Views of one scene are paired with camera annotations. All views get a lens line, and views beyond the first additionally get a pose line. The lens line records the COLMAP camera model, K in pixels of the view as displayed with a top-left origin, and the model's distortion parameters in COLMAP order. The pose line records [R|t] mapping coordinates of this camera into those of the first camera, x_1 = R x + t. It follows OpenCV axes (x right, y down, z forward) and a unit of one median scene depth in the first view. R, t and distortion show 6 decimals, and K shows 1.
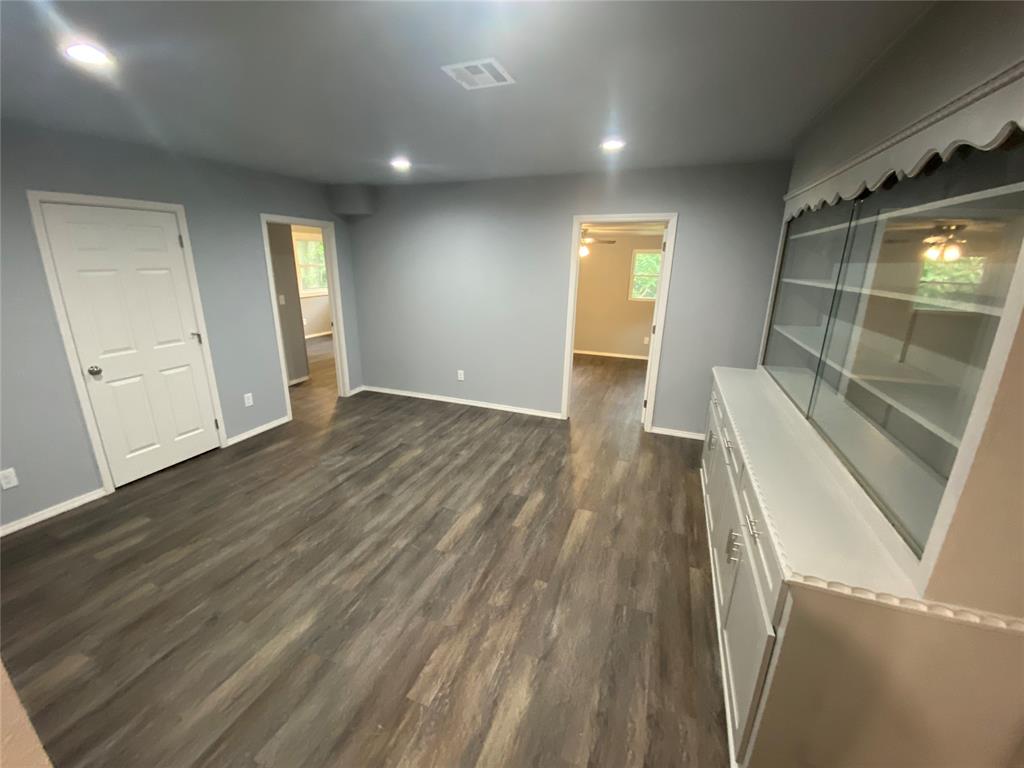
lens RADIAL K [[411.3, 0, 507.1], [0, 411.3, 381.4], [0, 0, 1]] dist [0.032645, -0.027280]
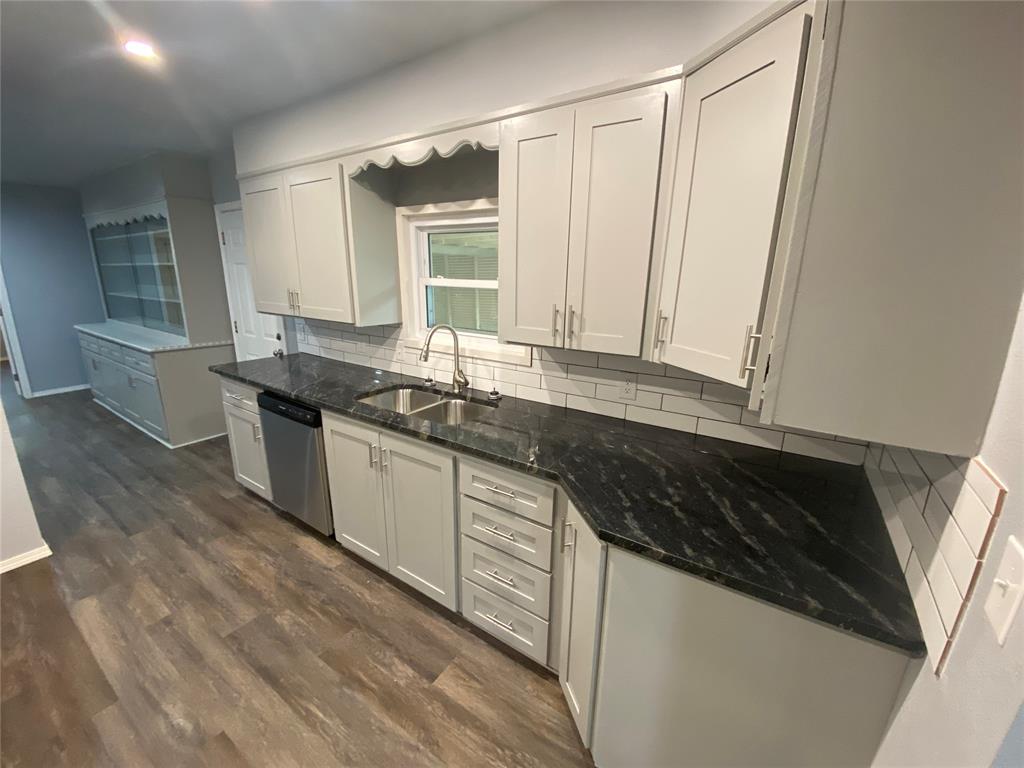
lens RADIAL K [[411.3, 0, 507.1], [0, 411.3, 381.4], [0, 0, 1]] dist [0.032645, -0.027280]
pose [[0.219567, -0.249610, 0.943125, -0.661204], [0.257486, 0.947265, 0.190761, 0.300899], [-0.941005, 0.200957, 0.272260, -0.893085]]
